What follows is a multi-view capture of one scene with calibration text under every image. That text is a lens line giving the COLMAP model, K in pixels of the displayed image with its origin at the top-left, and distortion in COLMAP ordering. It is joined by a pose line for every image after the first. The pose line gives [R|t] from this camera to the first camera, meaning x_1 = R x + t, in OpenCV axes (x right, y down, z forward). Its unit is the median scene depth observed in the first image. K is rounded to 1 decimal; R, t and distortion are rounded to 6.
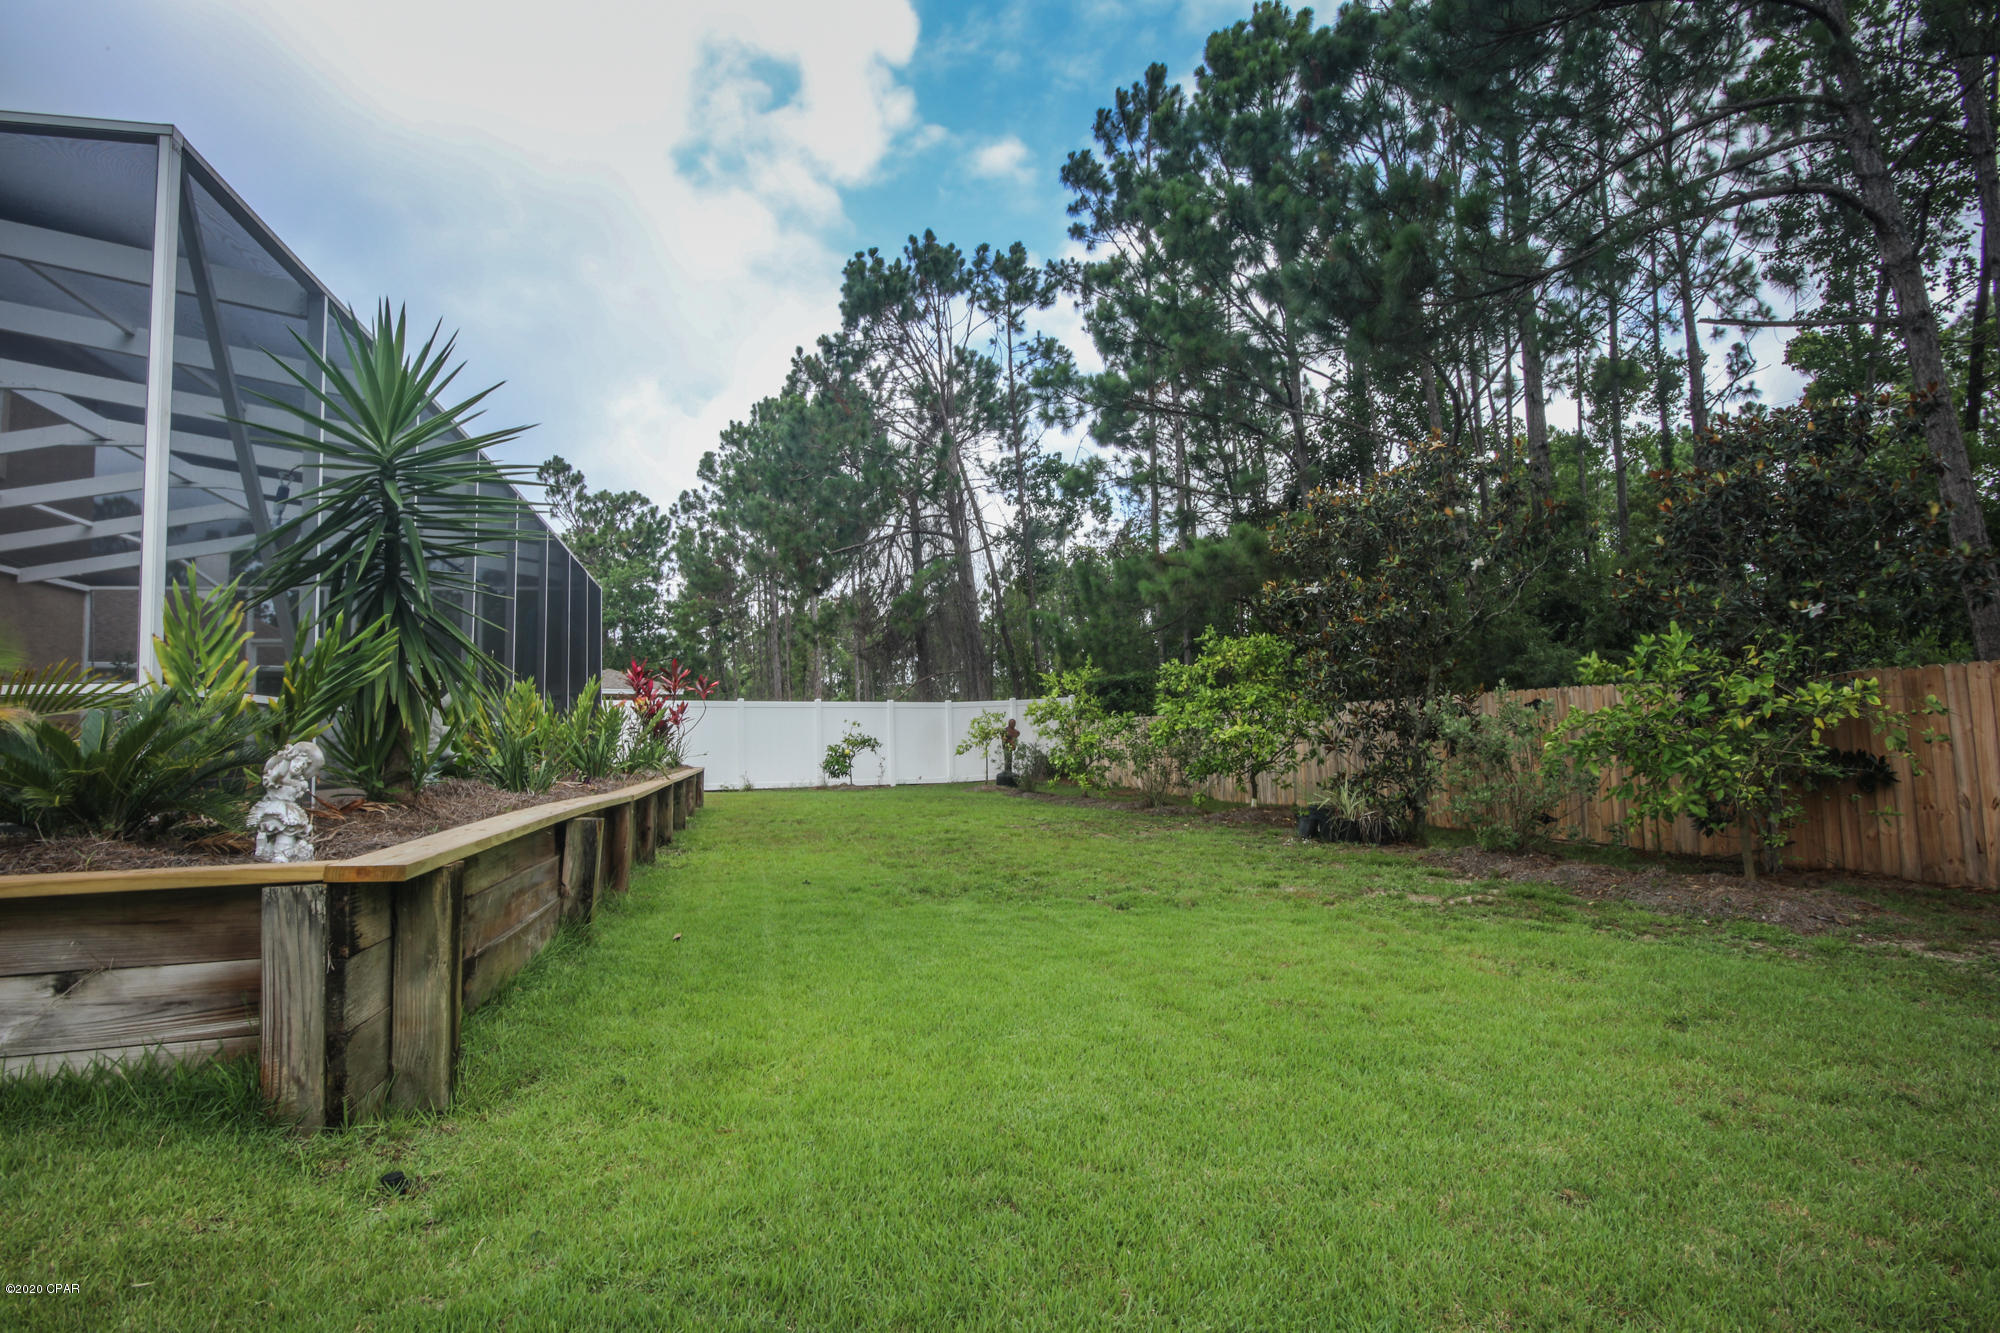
lens RADIAL K [[971.8, 0, 1004.6], [0, 971.8, 655.6], [0, 0, 1]] dist [-0.025284, 0.001369]
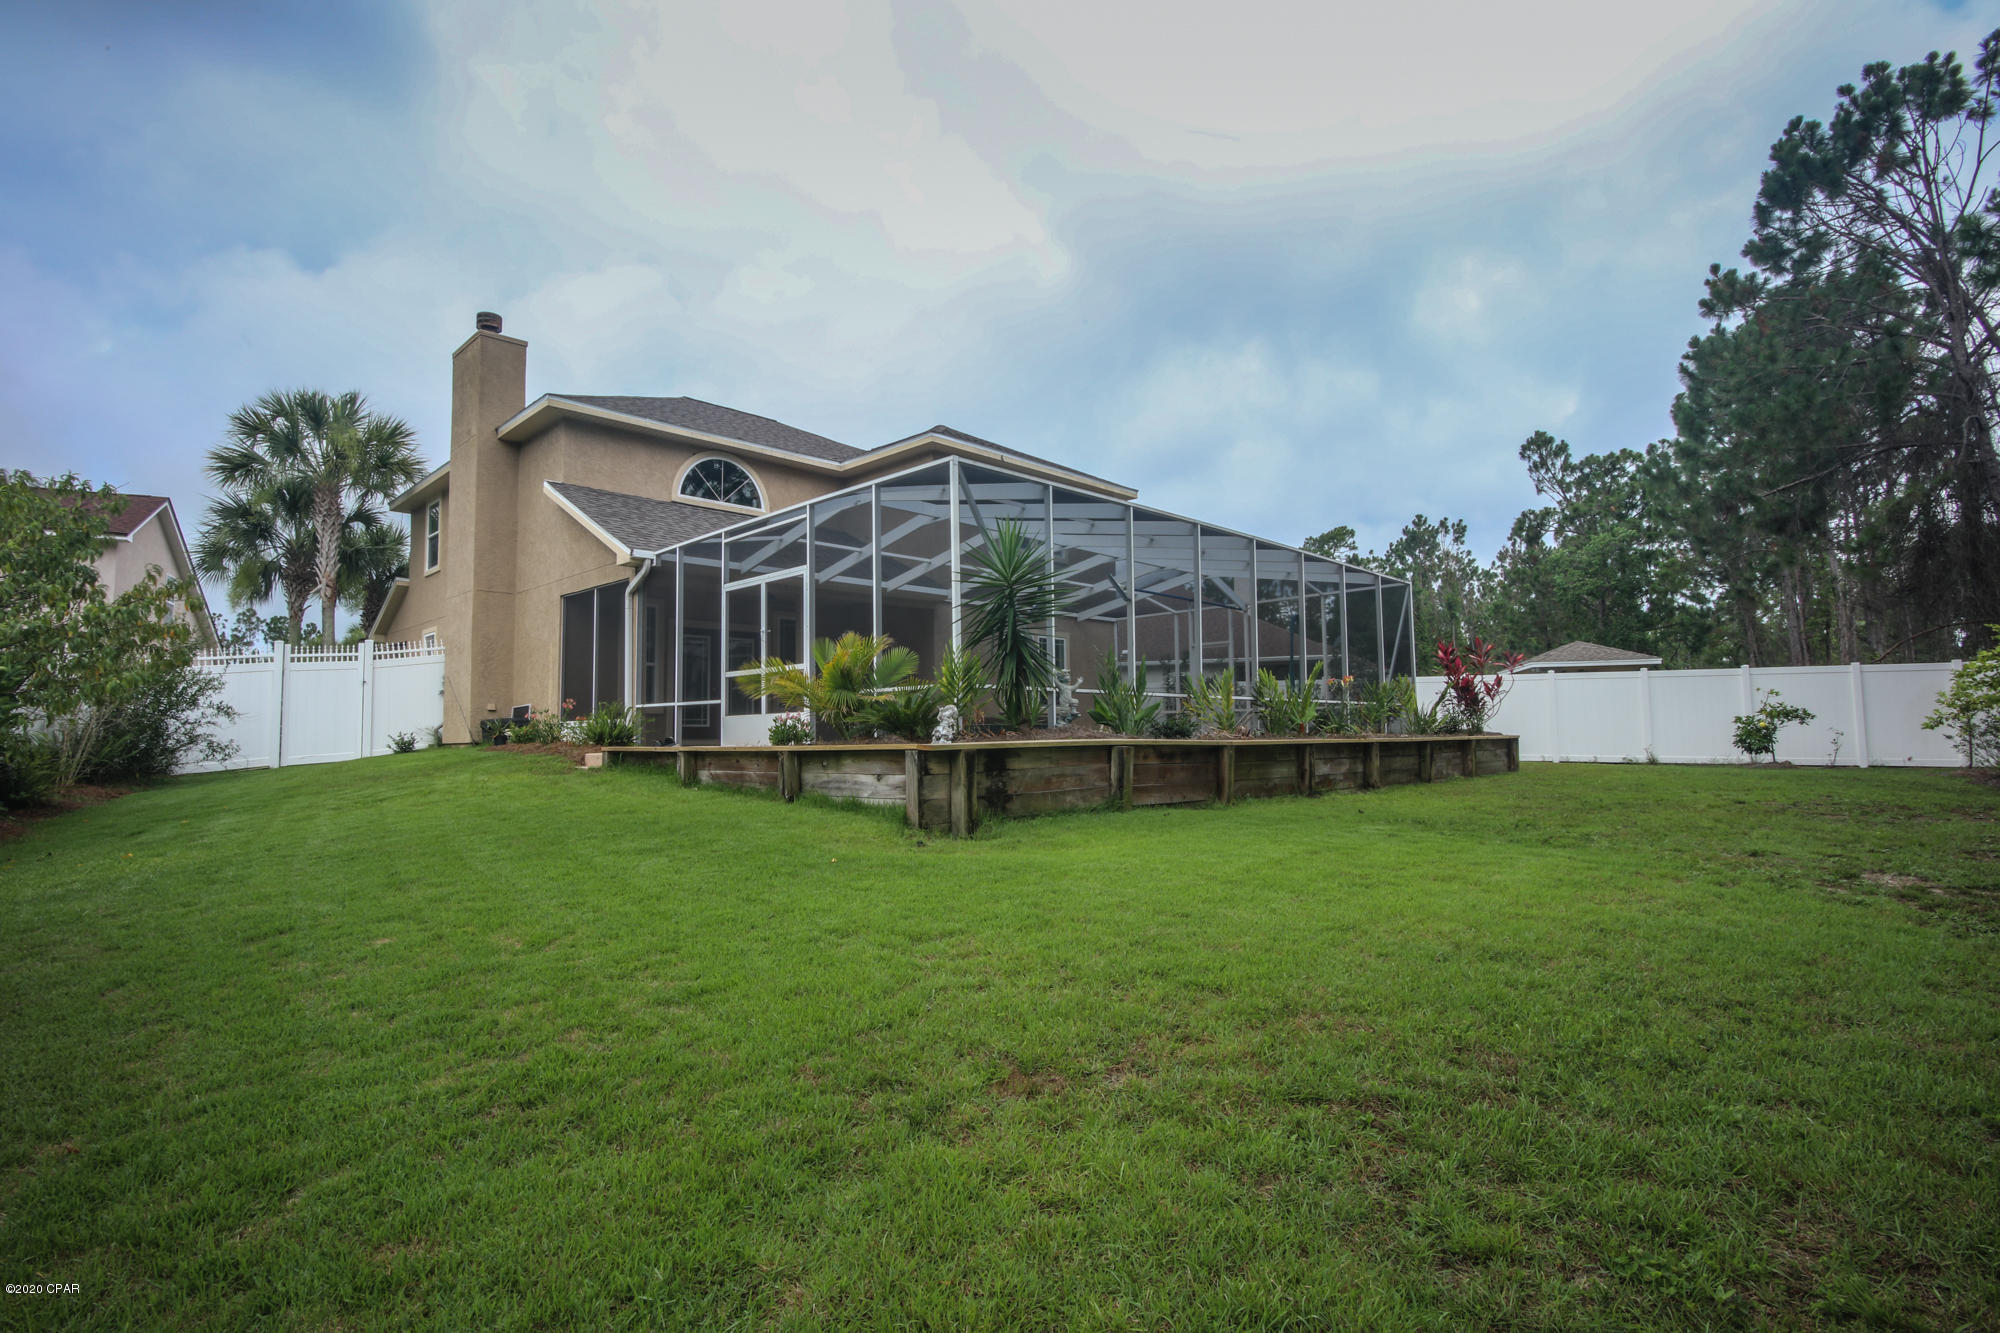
lens RADIAL K [[971.8, 0, 990.0], [0, 971.8, 672.7], [0, 0, 1]] dist [-0.025284, 0.001369]
pose [[0.512921, -0.034177, -0.857755, 0.214903], [0.071236, 0.997455, 0.002854, 0.000158], [0.855475, -0.062567, 0.514050, -0.038566]]
